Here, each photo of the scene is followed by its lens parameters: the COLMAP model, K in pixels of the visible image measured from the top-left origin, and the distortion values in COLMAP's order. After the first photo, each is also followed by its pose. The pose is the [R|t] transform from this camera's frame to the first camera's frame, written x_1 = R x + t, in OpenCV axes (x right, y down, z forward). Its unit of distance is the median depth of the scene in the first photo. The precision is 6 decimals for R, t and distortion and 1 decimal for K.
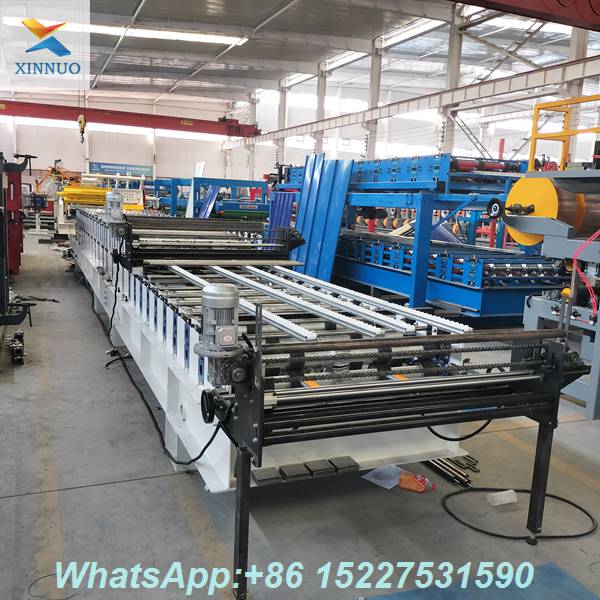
lens RADIAL K [[601.0, 0, 300.0], [0, 601.0, 300.0], [0, 0, 1]] dist [0.051122, -0.108308]
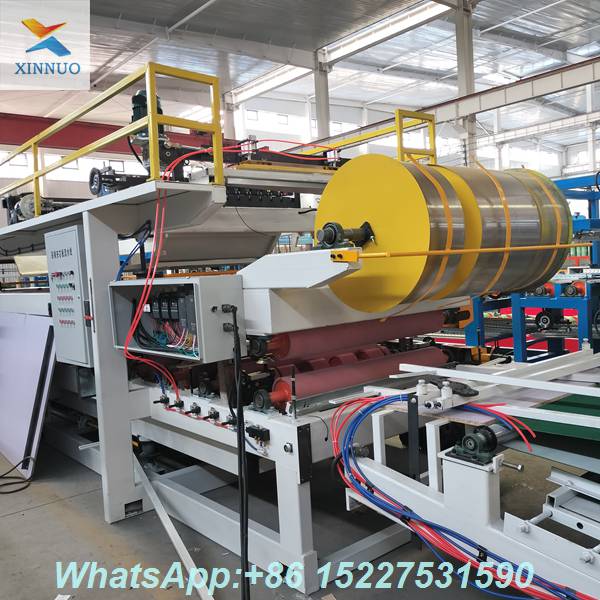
lens RADIAL K [[601.0, 0, 300.0], [0, 601.0, 300.0], [0, 0, 1]] dist [0.051122, -0.108308]
pose [[0.957574, -0.115727, 0.263929, -0.142279], [0.142637, 0.986108, -0.085121, -0.058506], [-0.250412, 0.119155, 0.960779, 0.315422]]
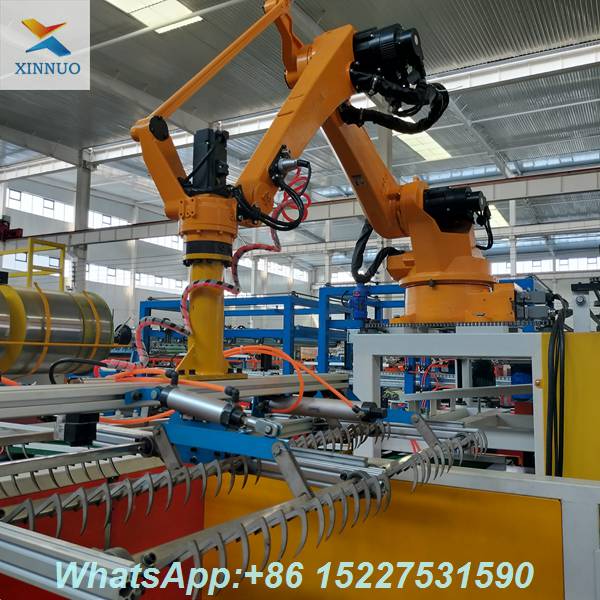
lens RADIAL K [[601.0, 0, 300.0], [0, 601.0, 300.0], [0, 0, 1]] dist [0.051122, -0.108308]
pose [[0.809789, 0.026249, 0.586134, -0.114660], [0.110035, 0.974479, -0.195662, -0.044947], [-0.576311, 0.222940, 0.786233, 0.245934]]
